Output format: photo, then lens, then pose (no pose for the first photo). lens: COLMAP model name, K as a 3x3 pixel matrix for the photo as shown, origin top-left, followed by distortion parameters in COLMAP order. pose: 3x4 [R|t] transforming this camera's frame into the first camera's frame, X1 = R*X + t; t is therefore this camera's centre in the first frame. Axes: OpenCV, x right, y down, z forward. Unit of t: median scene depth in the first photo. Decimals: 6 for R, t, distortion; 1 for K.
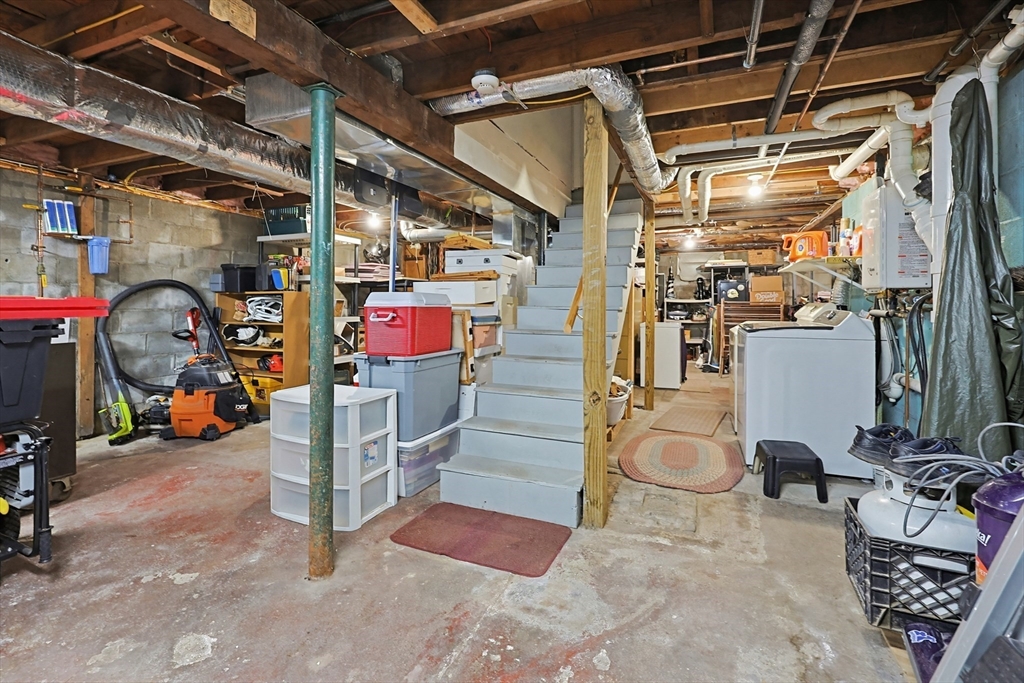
lens RADIAL K [[454.7, 0, 507.9], [0, 454.7, 315.3], [0, 0, 1]] dist [-0.001618, -0.000255]
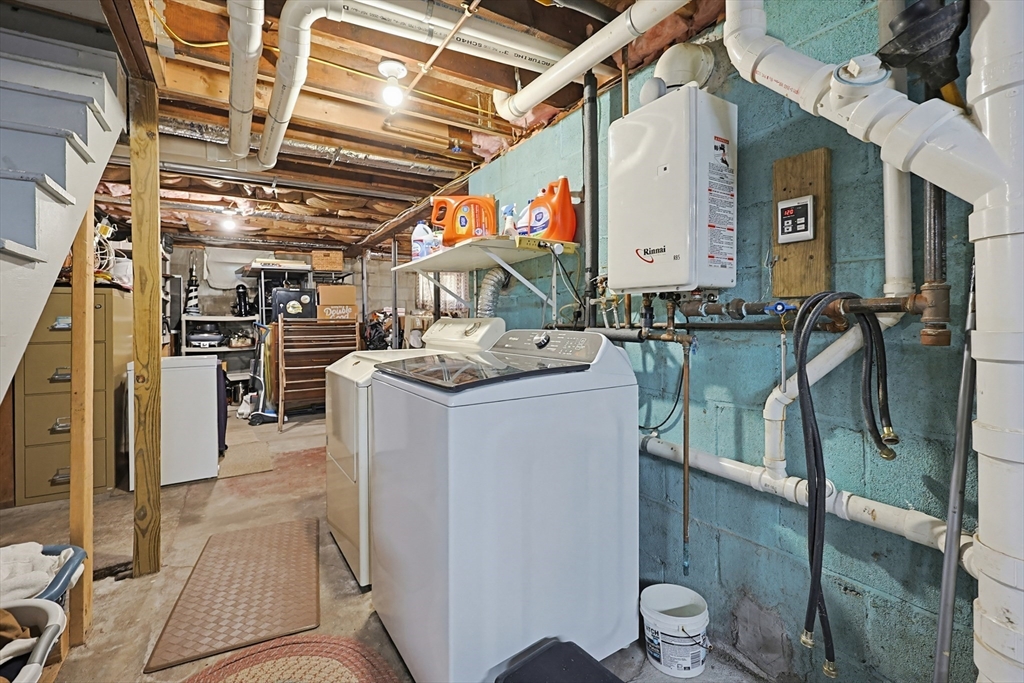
lens RADIAL K [[454.7, 0, 507.9], [0, 454.7, 315.3], [0, 0, 1]] dist [-0.001618, -0.000255]
pose [[0.575694, 0.003190, 0.817659, 0.103577], [0.030509, 0.999212, -0.025379, -0.007054], [-0.817096, 0.039557, 0.575143, 0.310530]]
